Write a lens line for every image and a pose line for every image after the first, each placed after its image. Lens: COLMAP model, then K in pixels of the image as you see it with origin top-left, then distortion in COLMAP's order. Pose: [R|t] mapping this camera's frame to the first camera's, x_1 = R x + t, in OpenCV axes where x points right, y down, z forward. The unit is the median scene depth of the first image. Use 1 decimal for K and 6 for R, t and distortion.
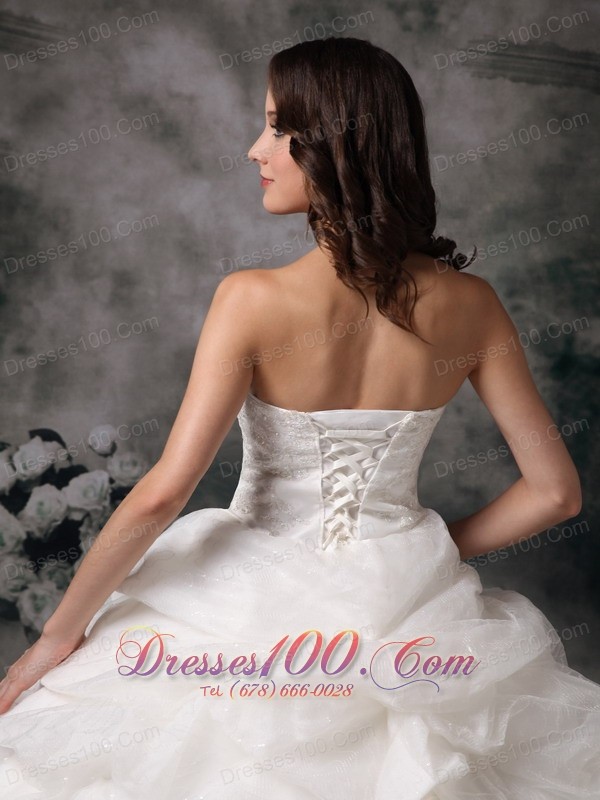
lens RADIAL K [[2347.2, 0, 349.3], [0, 2347.2, 429.7], [0, 0, 1]] dist [0.155536, 0.000000]
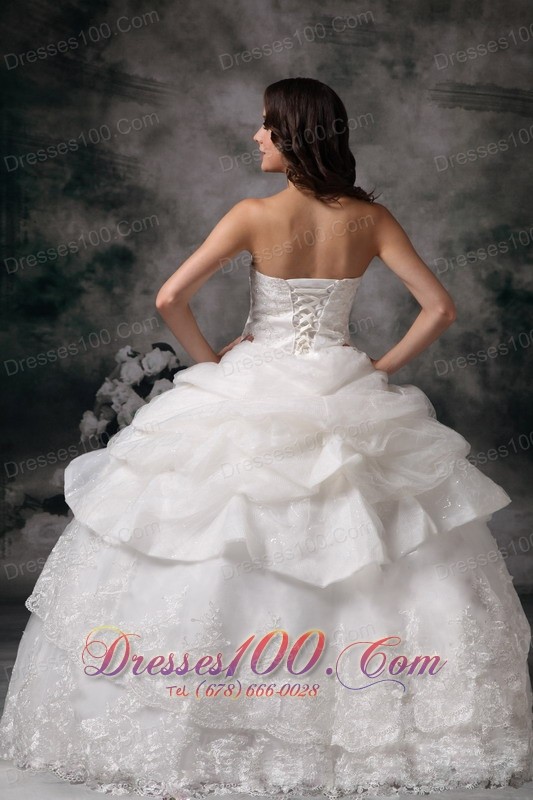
lens RADIAL K [[2043.1, 0, 243.6], [0, 2043.1, 408.1], [0, 0, 1]] dist [-0.068316, 0.000000]
pose [[0.994046, -0.016725, -0.107668, 0.067027], [0.015016, 0.999748, -0.016660, 0.065477], [0.107919, 0.014944, 0.994047, -0.323382]]
